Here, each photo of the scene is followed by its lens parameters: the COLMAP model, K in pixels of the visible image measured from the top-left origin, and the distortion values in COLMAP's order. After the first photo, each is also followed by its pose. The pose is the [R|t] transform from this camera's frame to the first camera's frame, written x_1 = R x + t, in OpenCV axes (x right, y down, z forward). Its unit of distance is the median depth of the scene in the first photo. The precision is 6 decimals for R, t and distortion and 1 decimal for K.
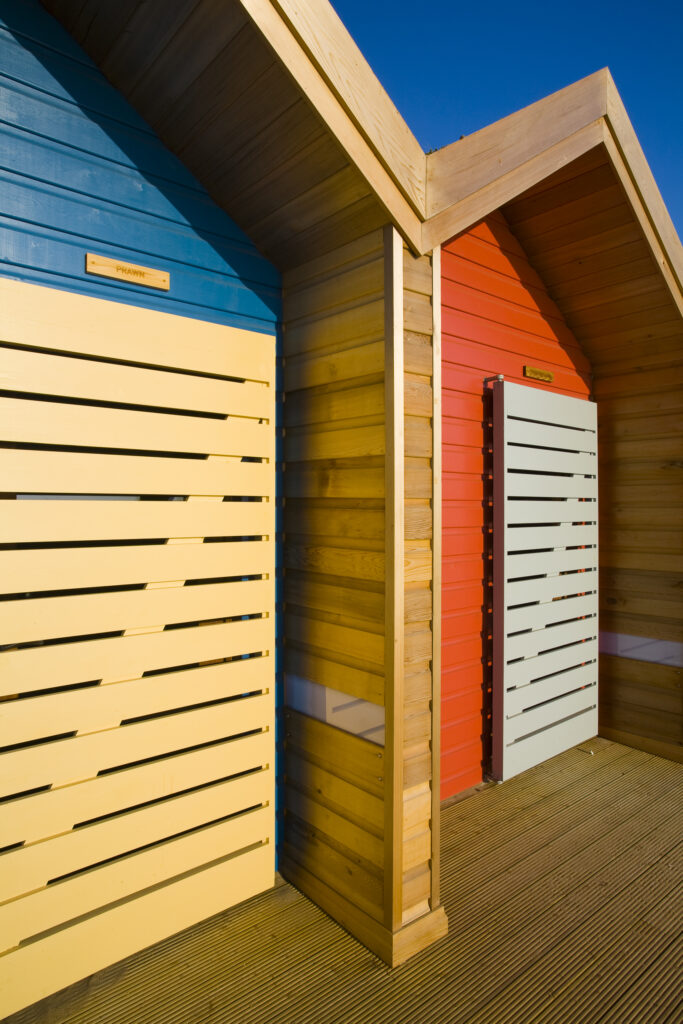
lens RADIAL K [[635.3, 0, 341.5], [0, 635.3, 512.0], [0, 0, 1]] dist [-0.001272, -0.000575]
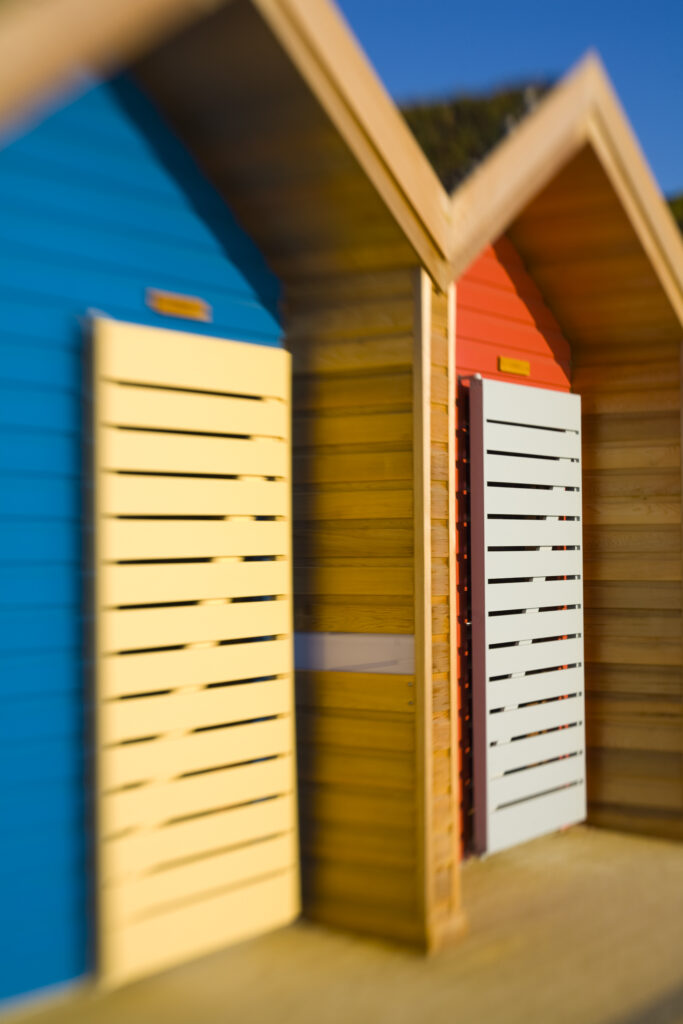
lens RADIAL K [[1484.2, 0, 341.5], [0, 1484.2, 512.0], [0, 0, 1]] dist [0.011777, 0.007722]
pose [[0.968053, -0.005131, 0.250693, -0.418671], [0.011768, 0.999619, -0.024984, 0.019161], [-0.250469, 0.027136, 0.967744, -0.857138]]
